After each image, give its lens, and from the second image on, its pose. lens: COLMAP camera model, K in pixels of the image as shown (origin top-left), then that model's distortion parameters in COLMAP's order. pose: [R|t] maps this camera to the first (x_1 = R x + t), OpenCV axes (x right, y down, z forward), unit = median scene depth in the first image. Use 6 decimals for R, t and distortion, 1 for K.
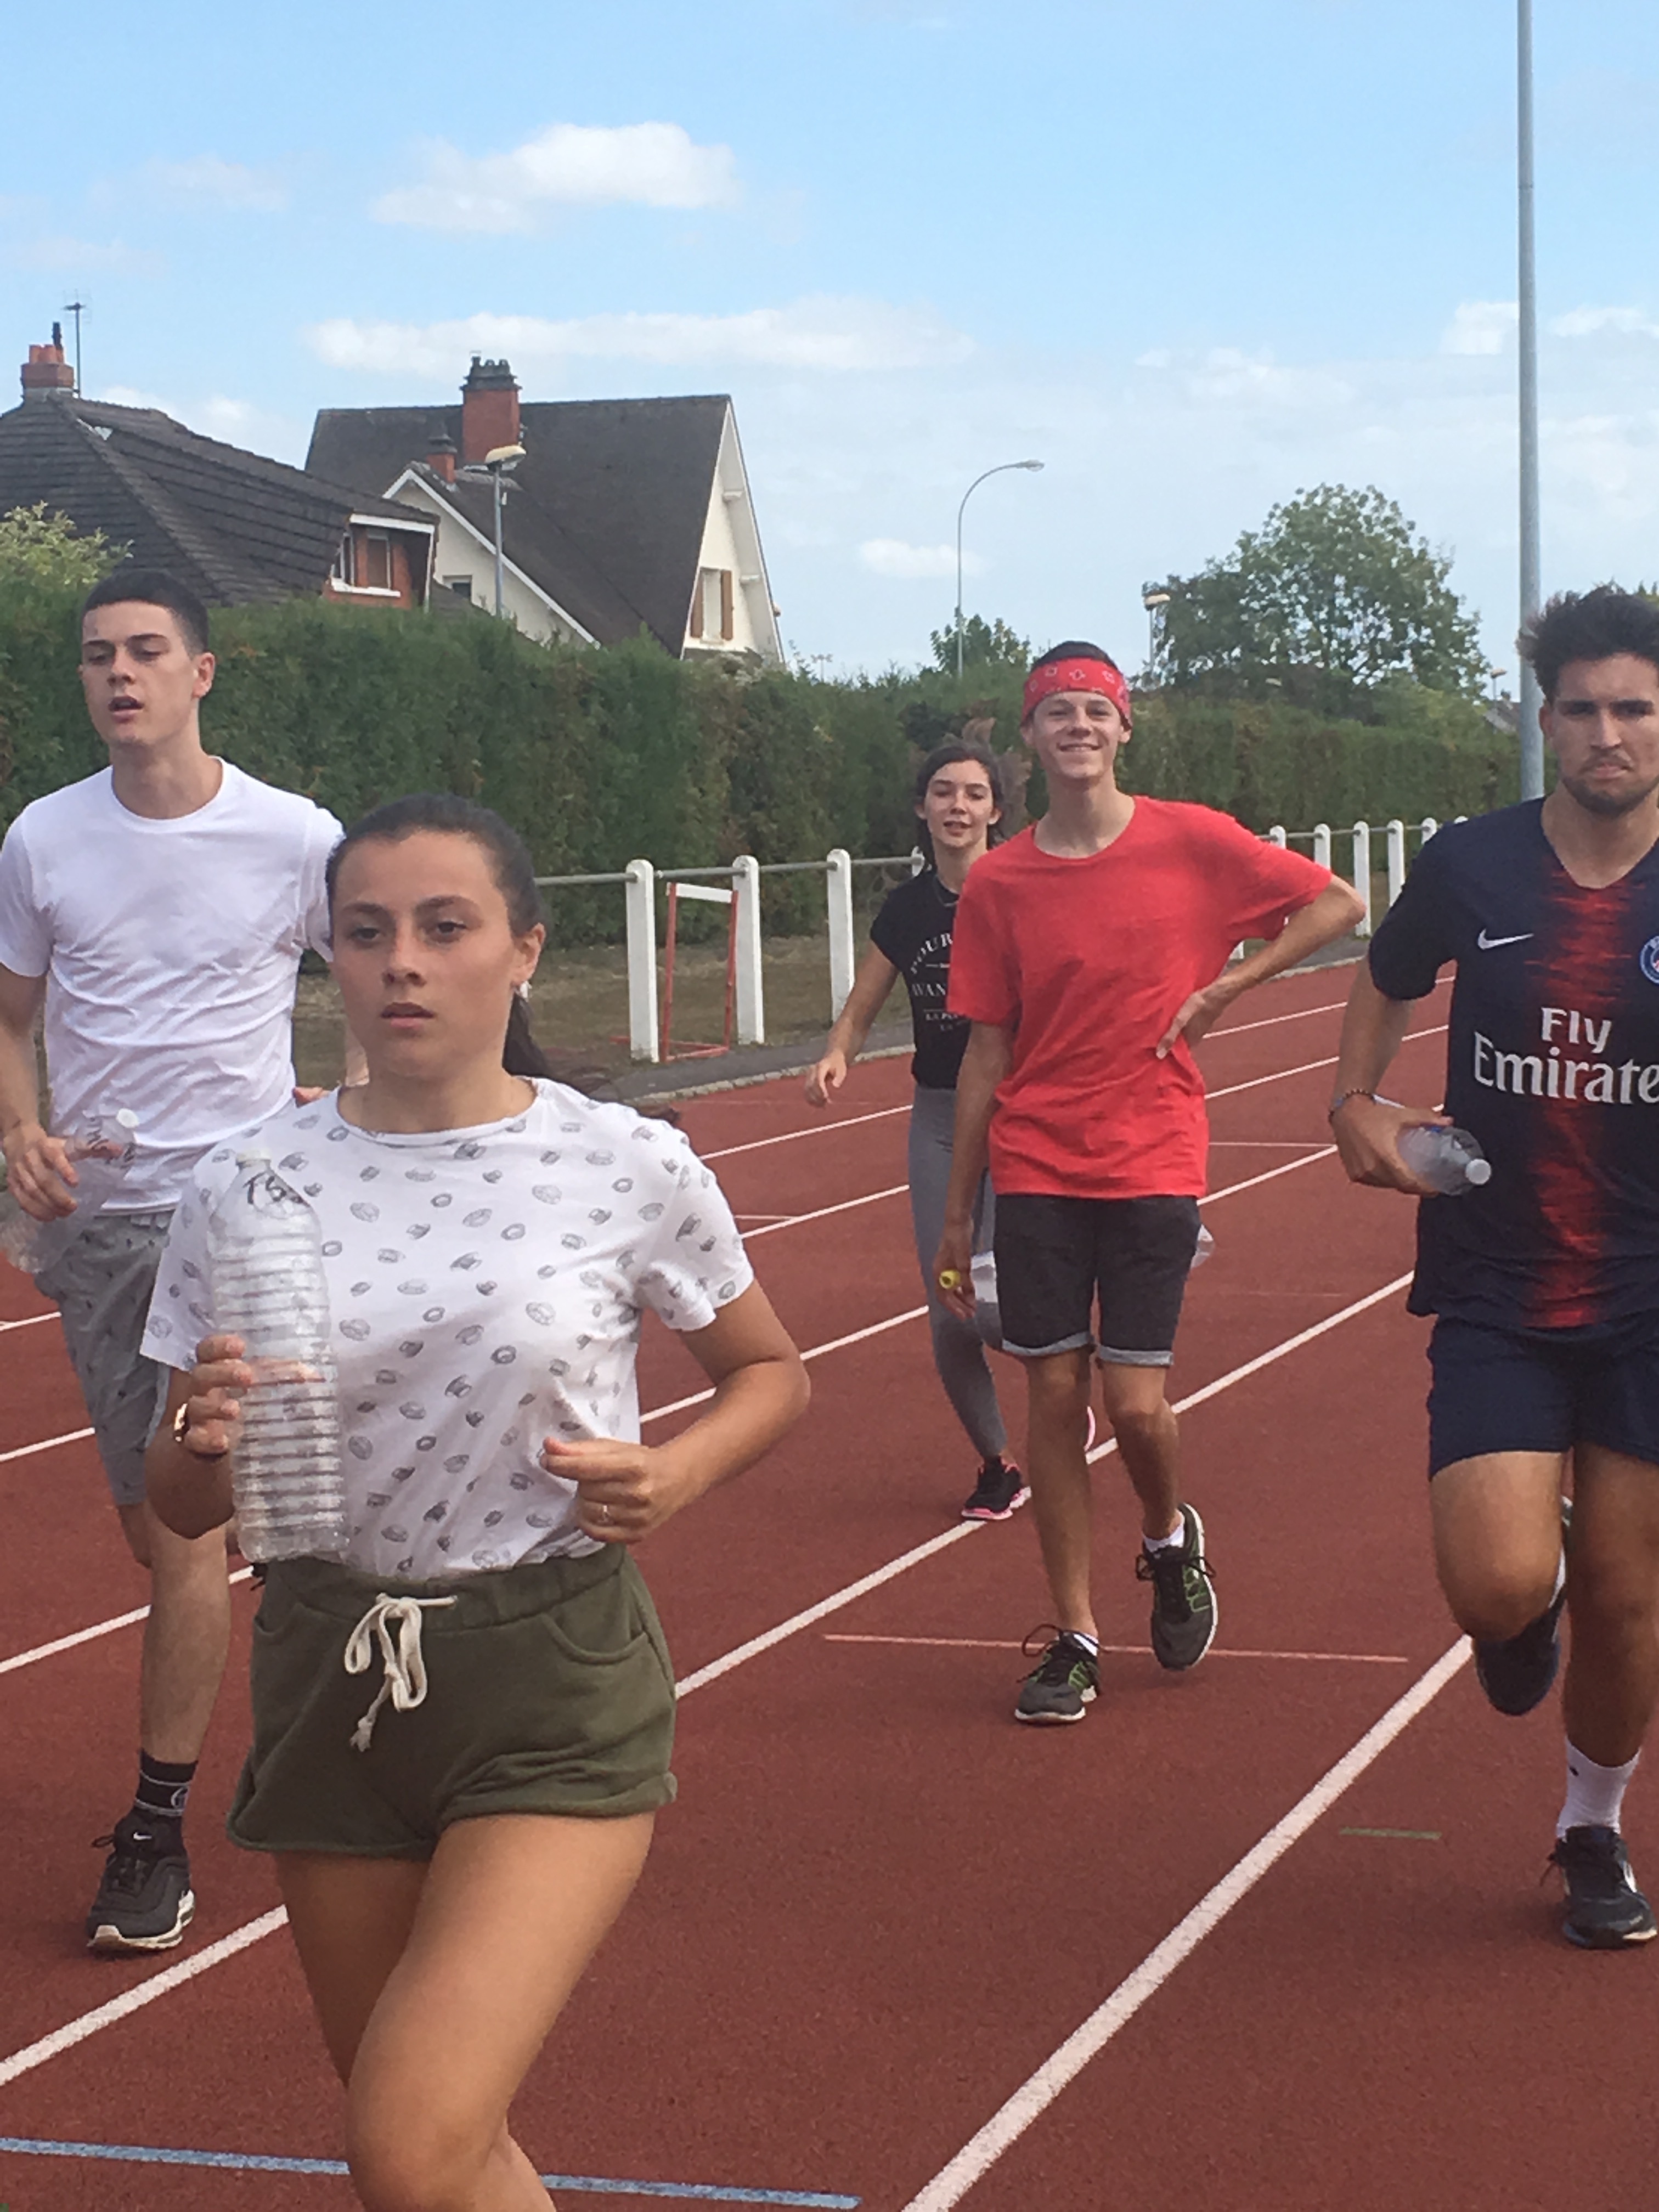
lens RADIAL K [[5030.2, 0, 829.5], [0, 5030.2, 1106.0], [0, 0, 1]] dist [-0.003711, -0.060803]
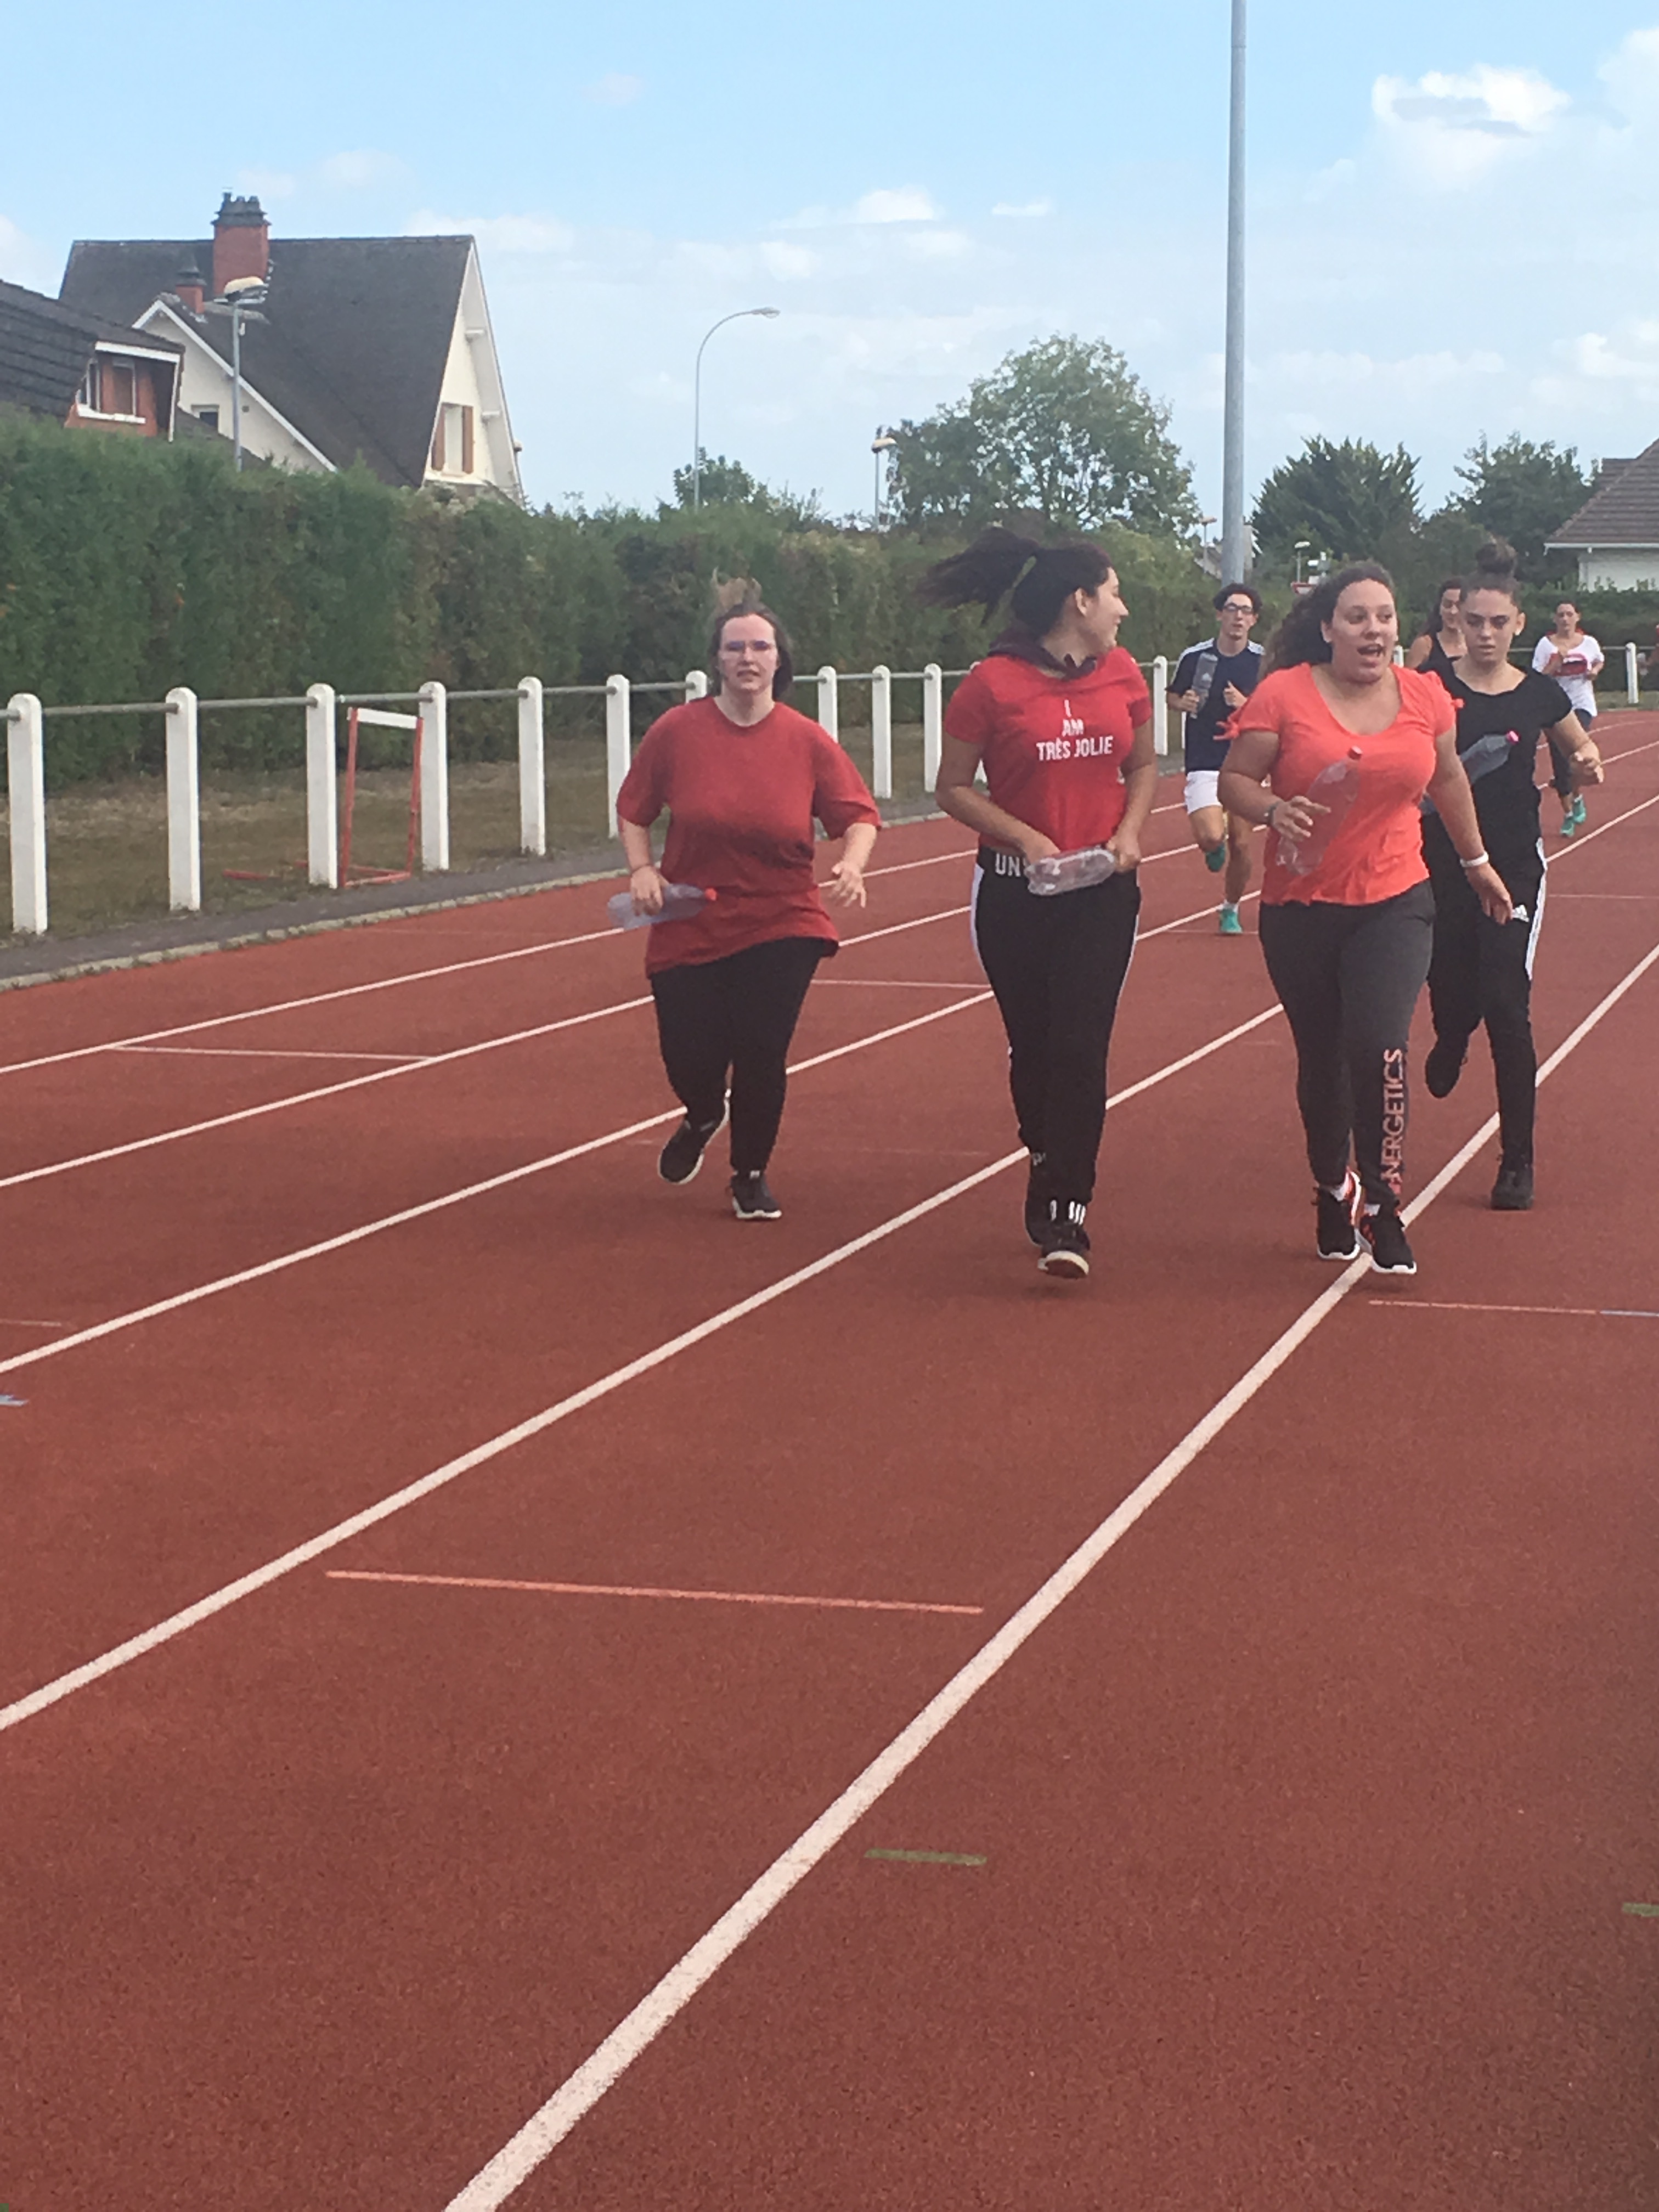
lens RADIAL K [[4392.1, 0, 819.8], [0, 4392.1, 1065.8], [0, 0, 1]] dist [0.038986, -0.312974]
pose [[0.999206, 0.014831, 0.036974, 0.025107], [-0.016194, 0.999190, 0.036847, -0.005947], [-0.036397, -0.037416, 0.998637, 0.104440]]
